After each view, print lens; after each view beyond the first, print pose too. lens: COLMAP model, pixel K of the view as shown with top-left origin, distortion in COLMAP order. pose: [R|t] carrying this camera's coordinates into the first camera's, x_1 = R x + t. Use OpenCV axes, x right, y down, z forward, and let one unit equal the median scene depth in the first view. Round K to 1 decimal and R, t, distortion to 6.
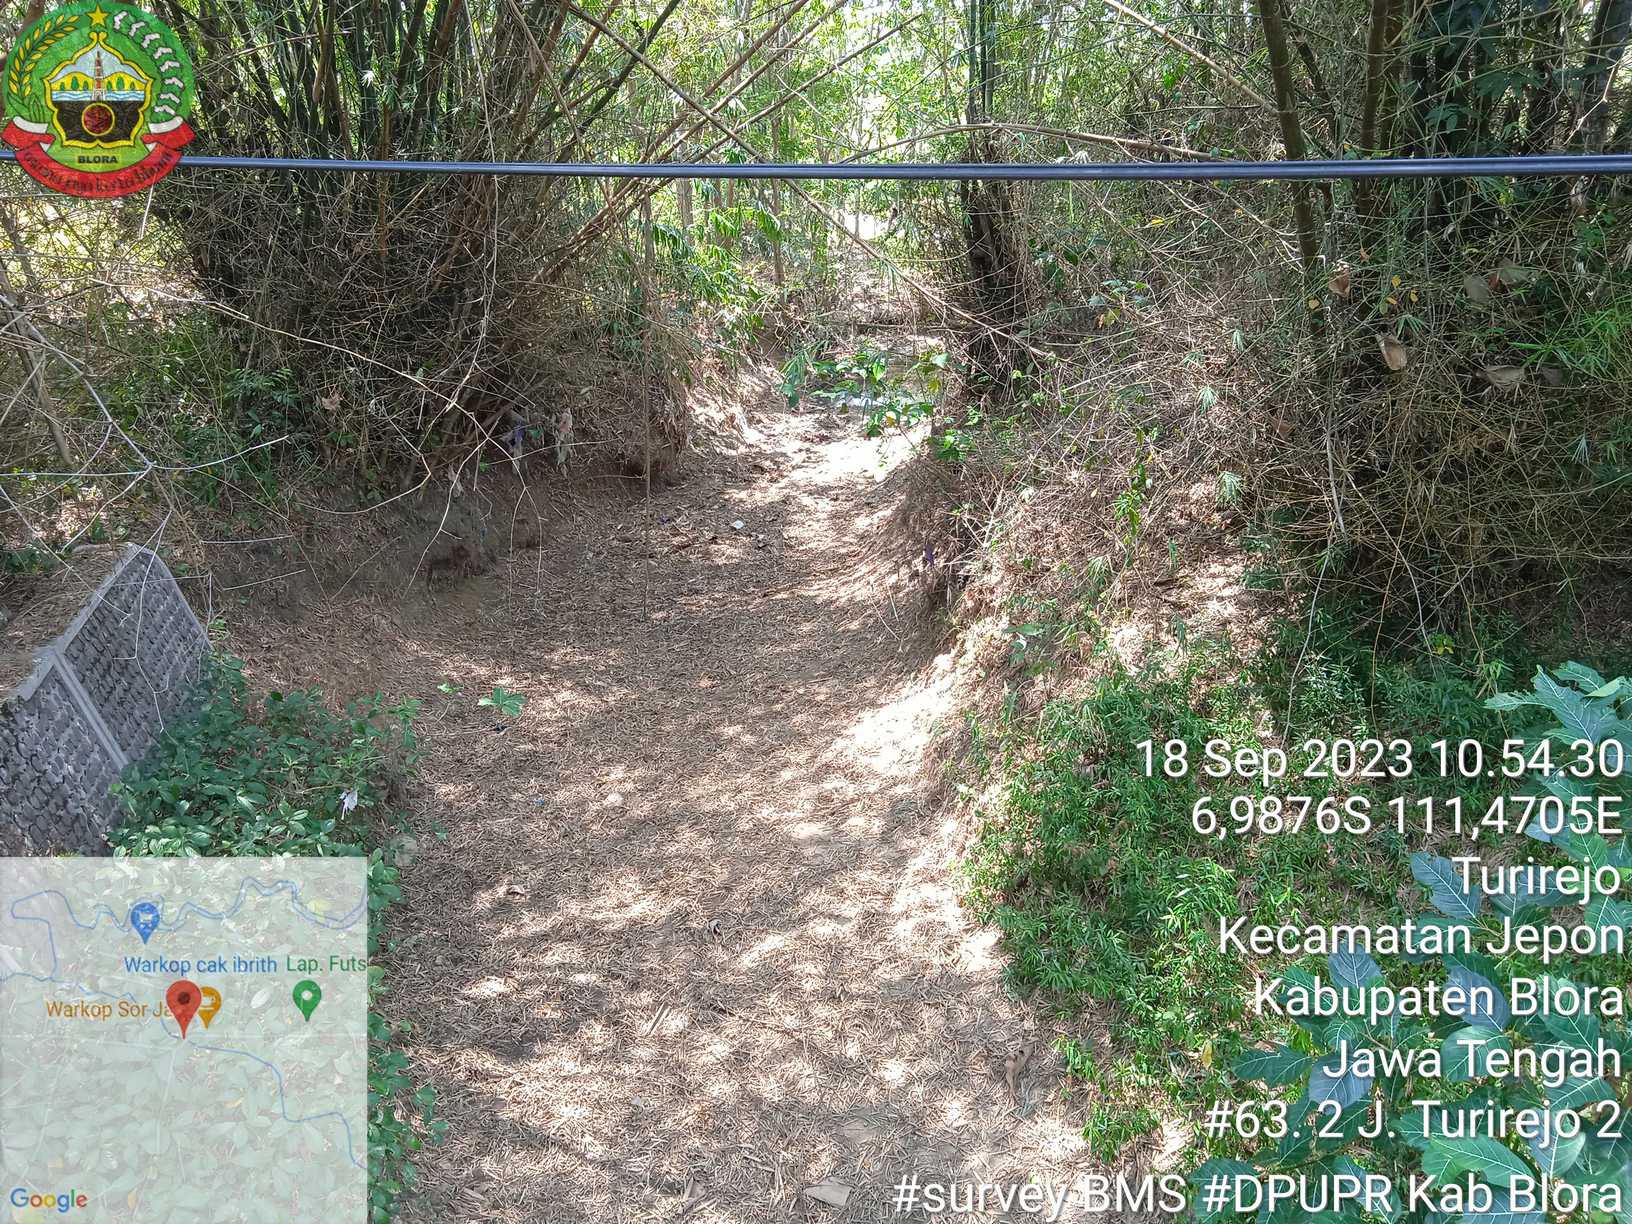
lens RADIAL K [[1312.9, 0, 816.0], [0, 1312.9, 612.0], [0, 0, 1]] dist [0.091051, -0.151815]
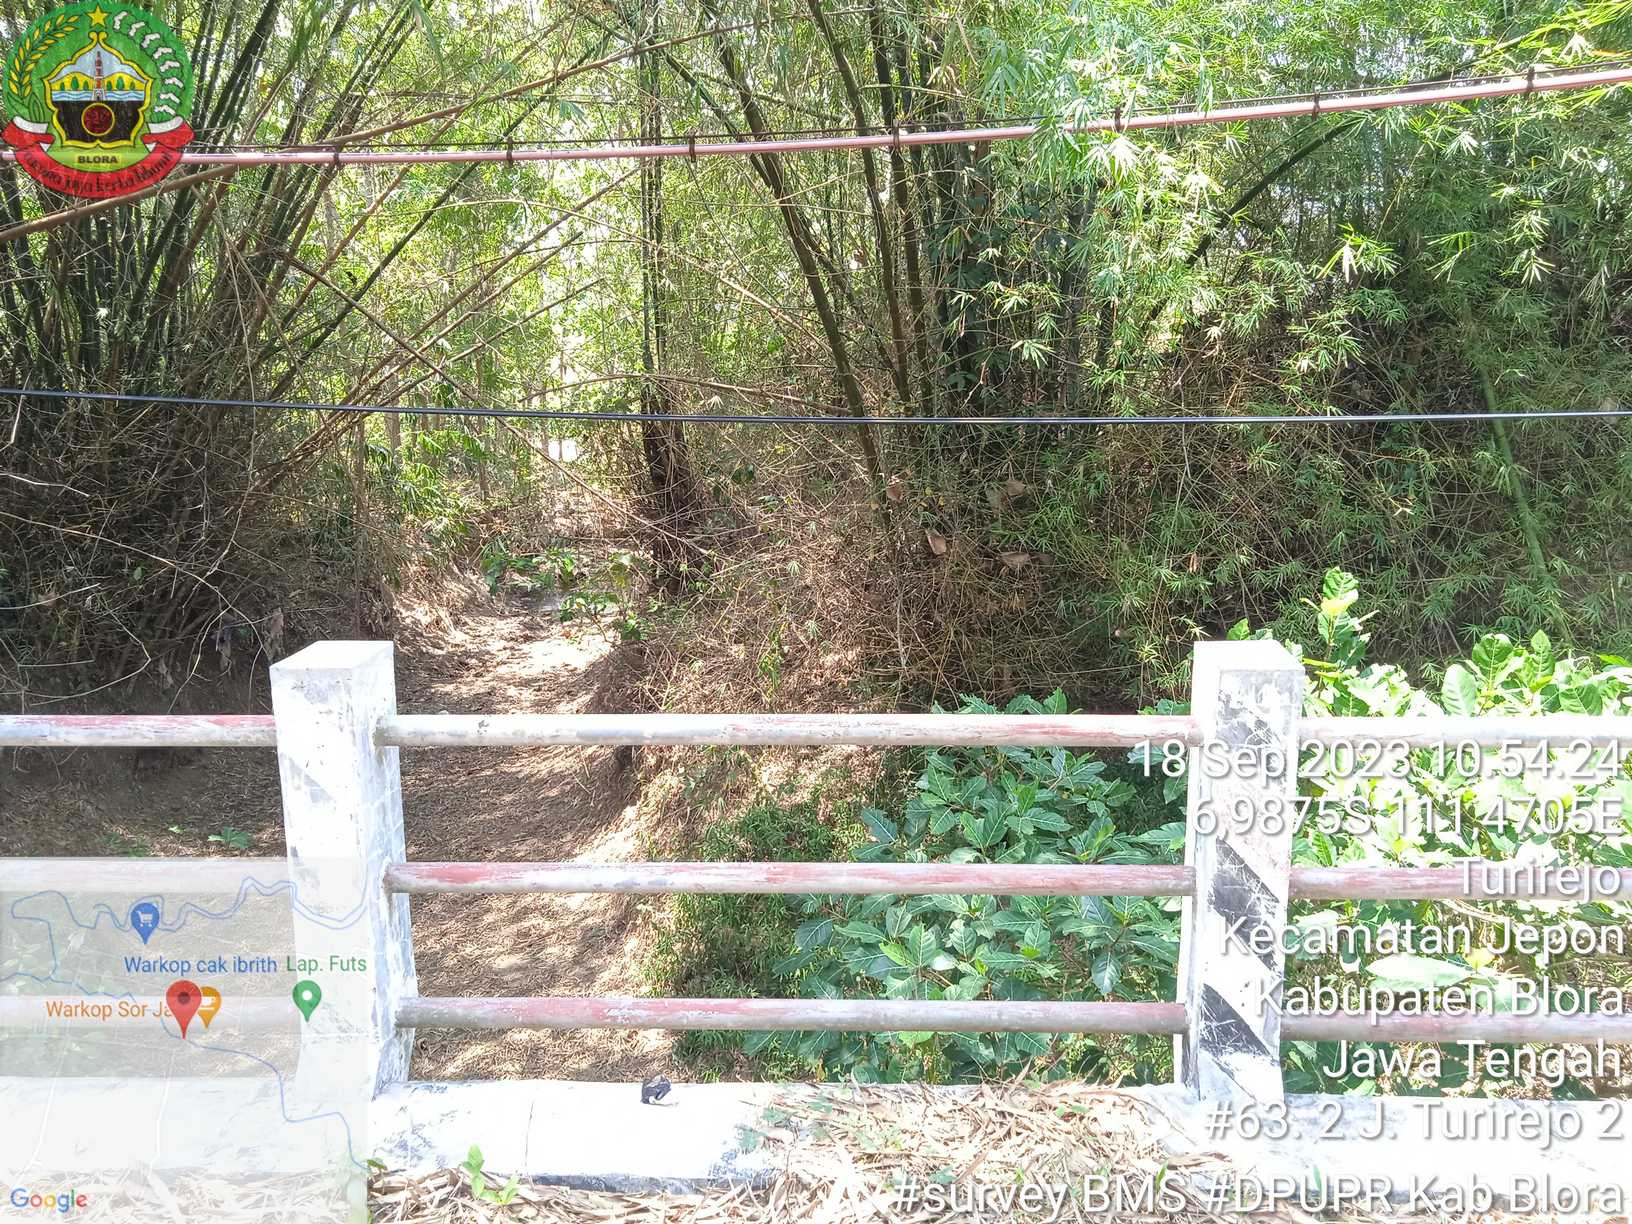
lens RADIAL K [[1312.9, 0, 816.0], [0, 1312.9, 612.0], [0, 0, 1]] dist [0.091051, -0.151815]
pose [[0.976749, -0.009930, 0.214155, 0.008400], [0.044929, 0.986225, -0.159192, 0.044748], [-0.209625, 0.165113, 0.963740, -0.141819]]
